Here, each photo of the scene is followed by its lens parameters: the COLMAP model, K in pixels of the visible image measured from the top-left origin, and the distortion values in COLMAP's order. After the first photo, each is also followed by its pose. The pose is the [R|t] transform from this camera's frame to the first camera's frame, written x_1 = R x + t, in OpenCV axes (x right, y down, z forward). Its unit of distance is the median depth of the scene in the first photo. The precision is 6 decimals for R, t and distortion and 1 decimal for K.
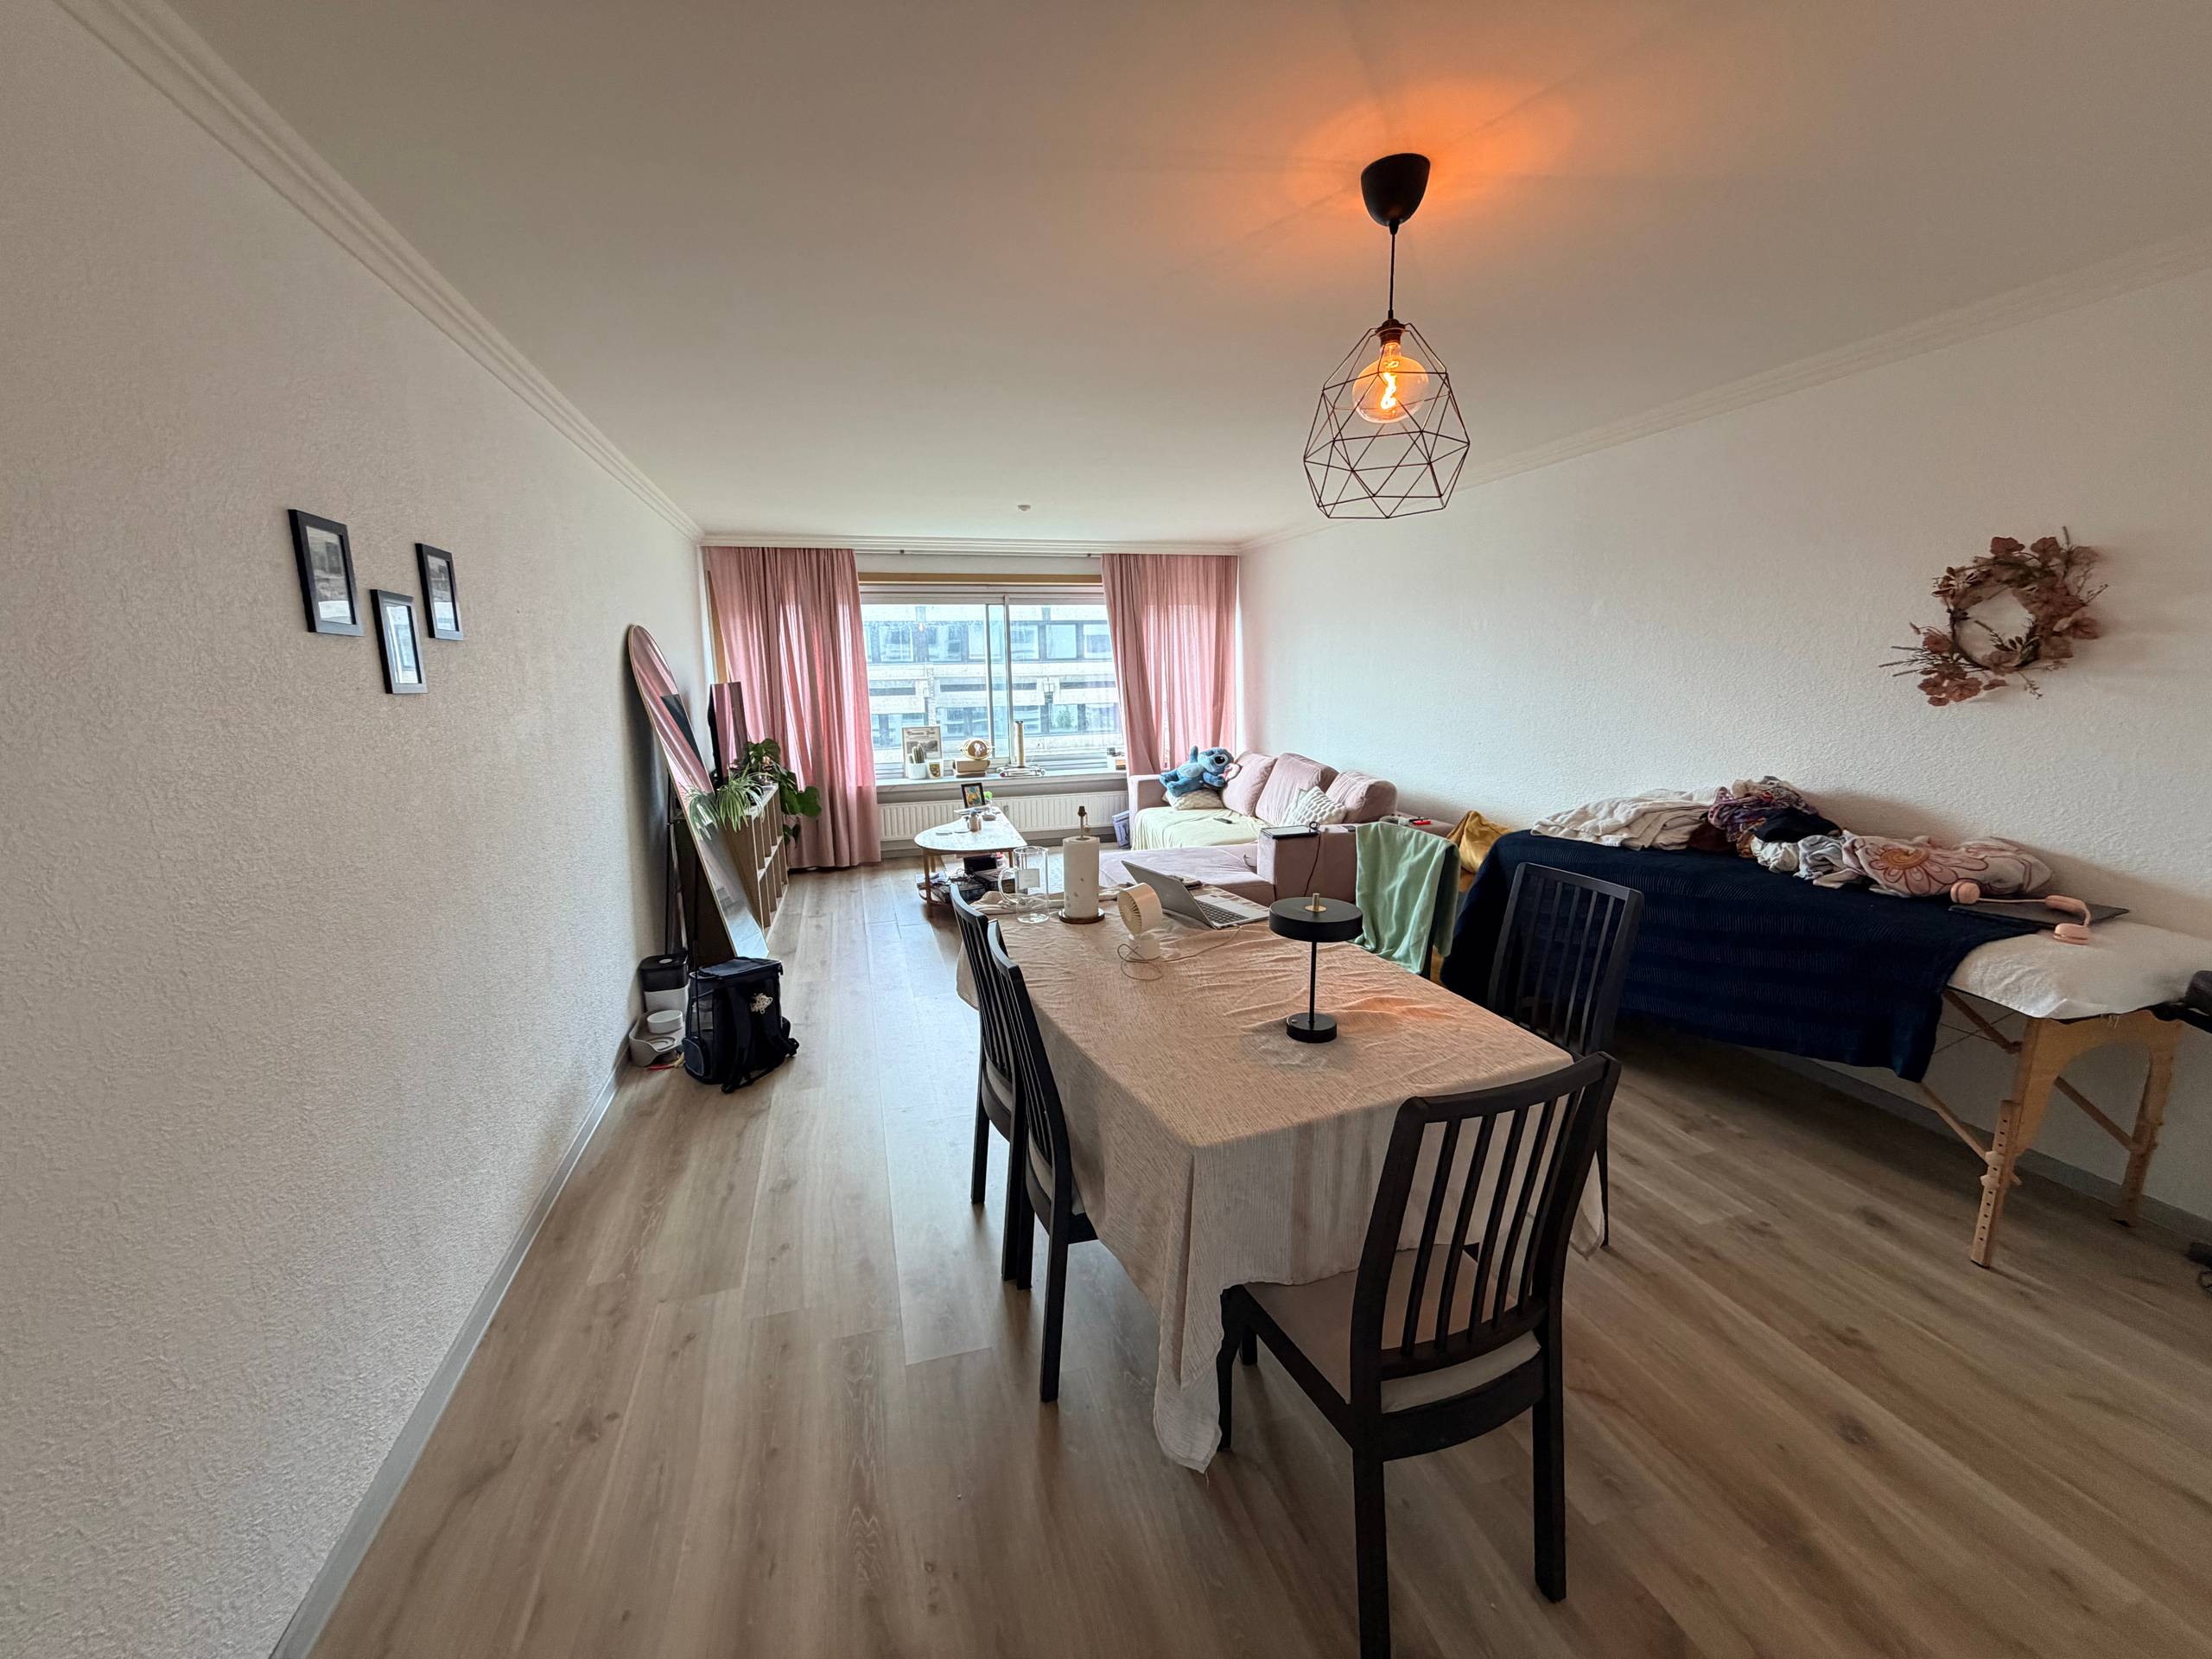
lens RADIAL K [[873.1, 0, 1106.0], [0, 873.1, 829.5], [0, 0, 1]] dist [0.001891, 0.000116]
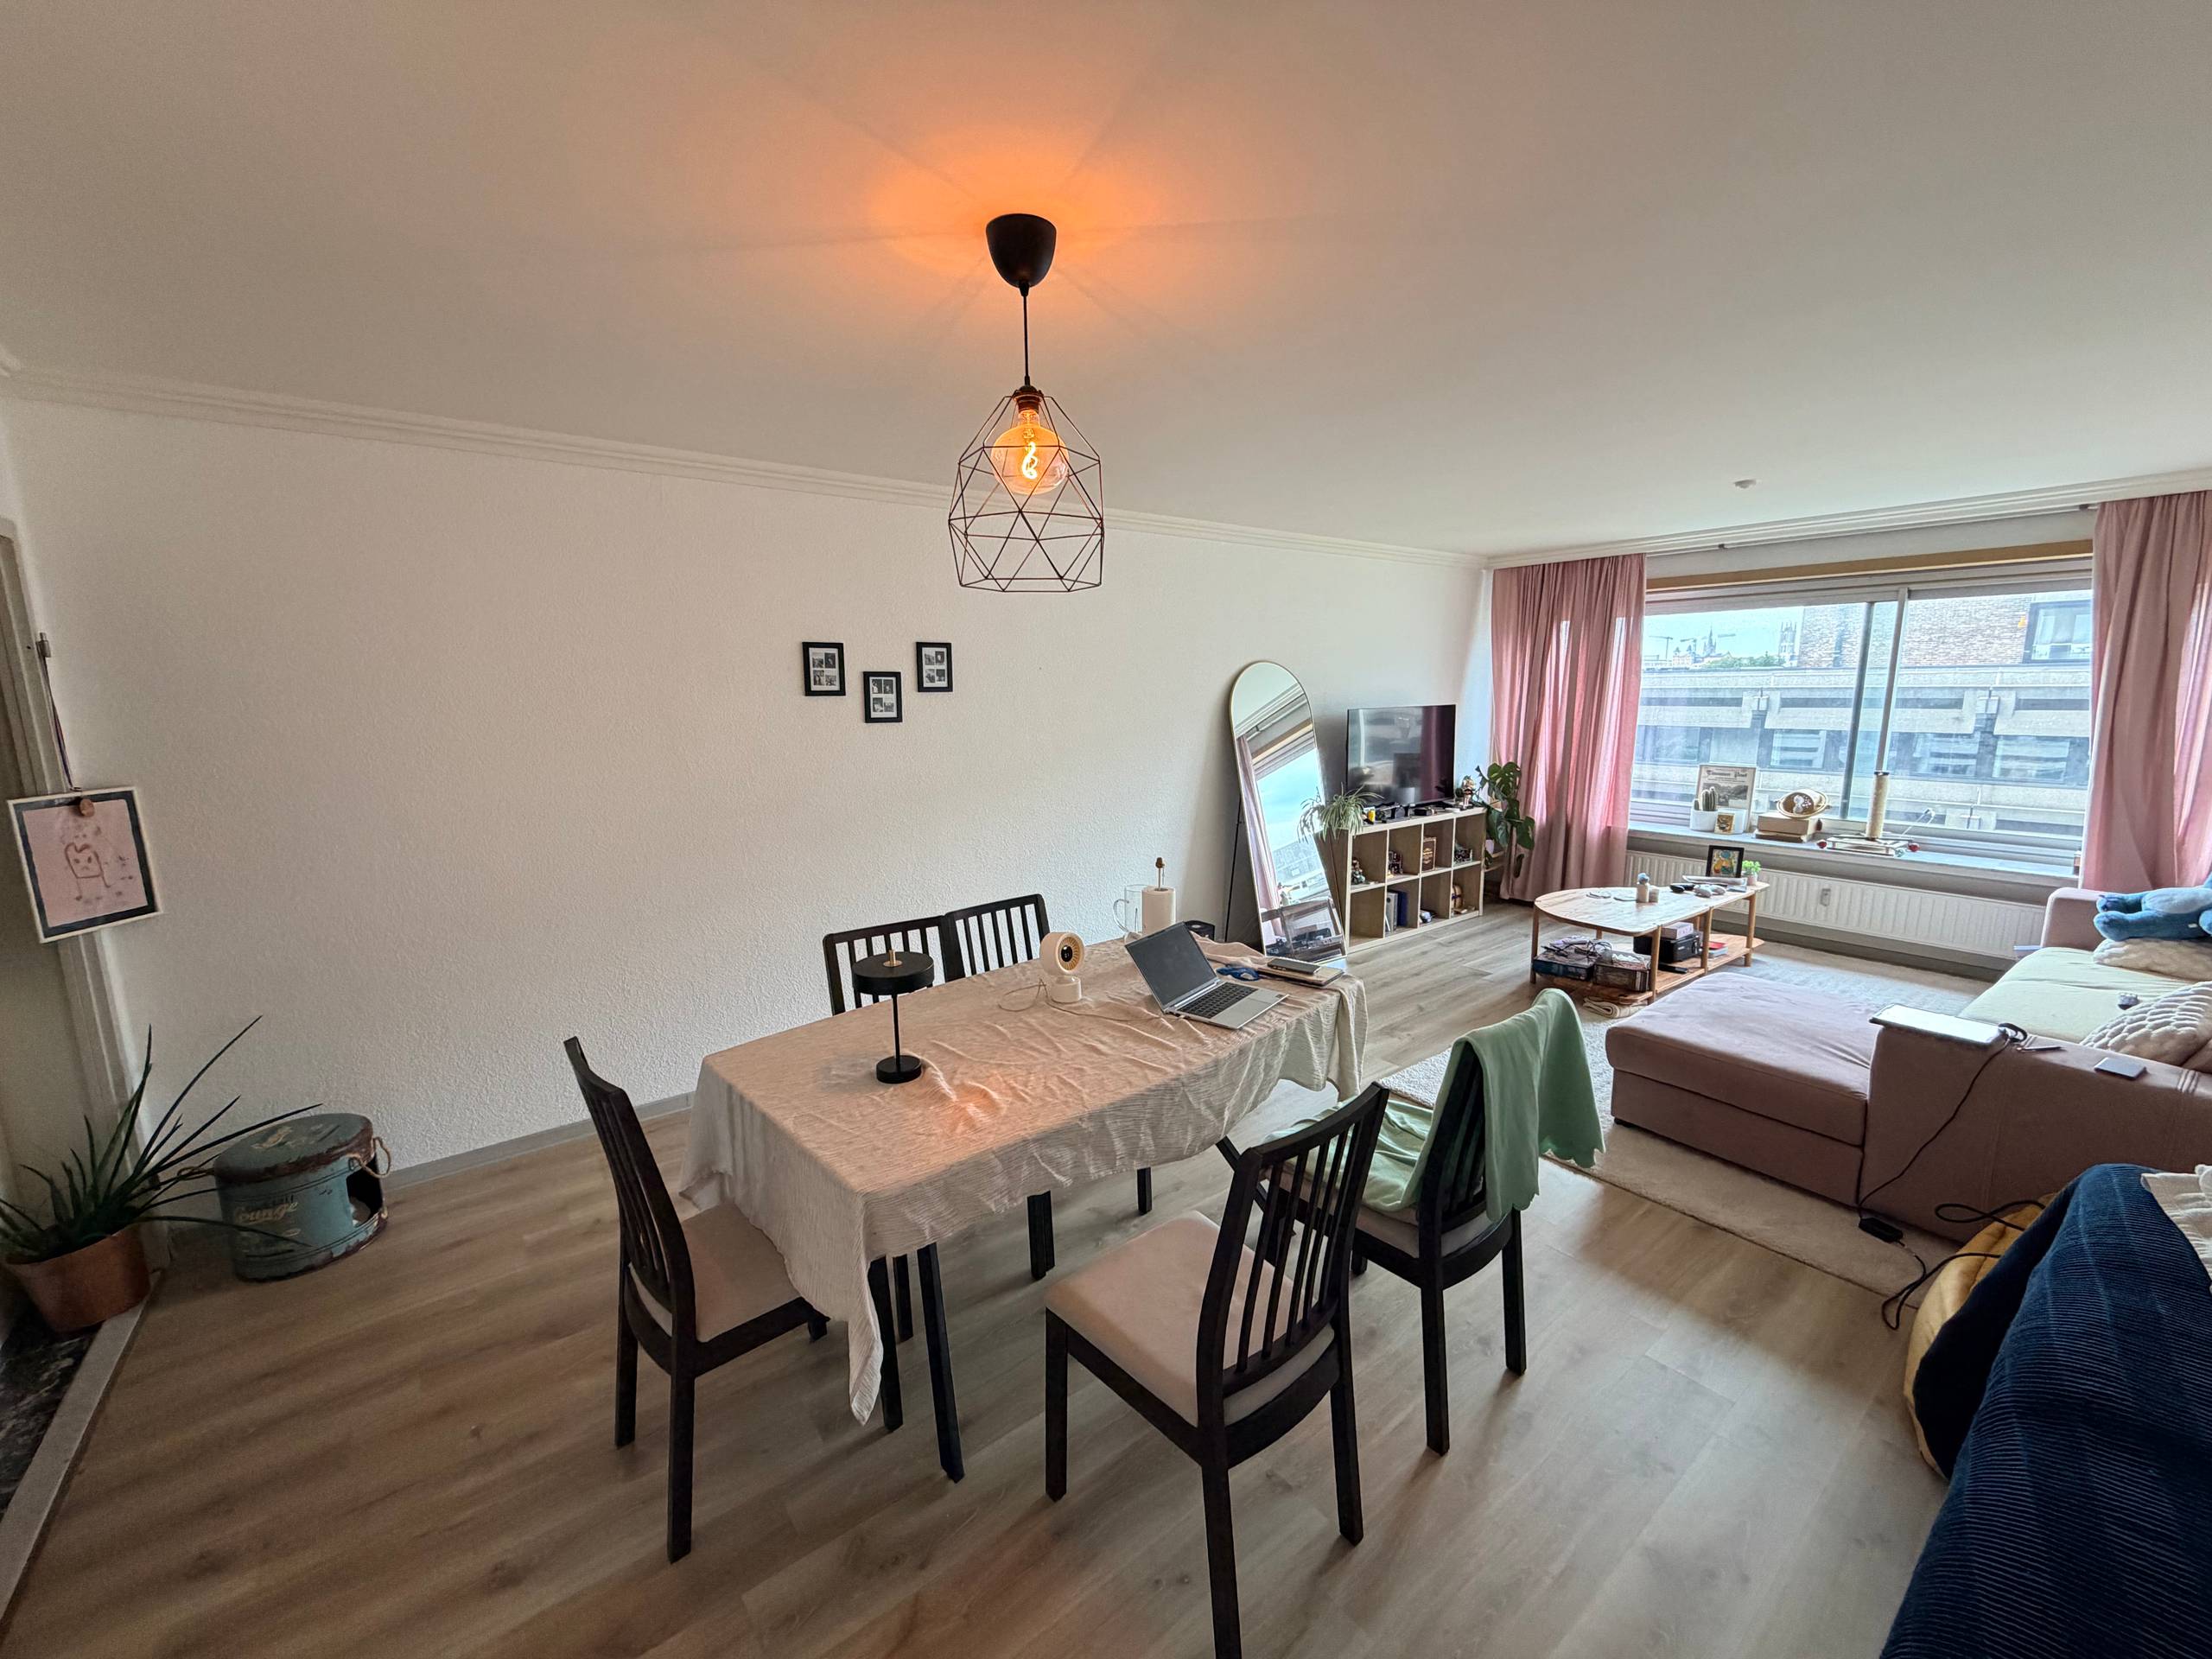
lens RADIAL K [[885.5, 0, 1102.7], [0, 885.5, 824.9], [0, 0, 1]] dist [0.003243, 0.000288]
pose [[0.362147, 0.163710, -0.917632, 0.364497], [-0.165697, 0.980083, 0.109459, -0.067718], [0.917275, 0.112409, 0.382061, 0.214705]]
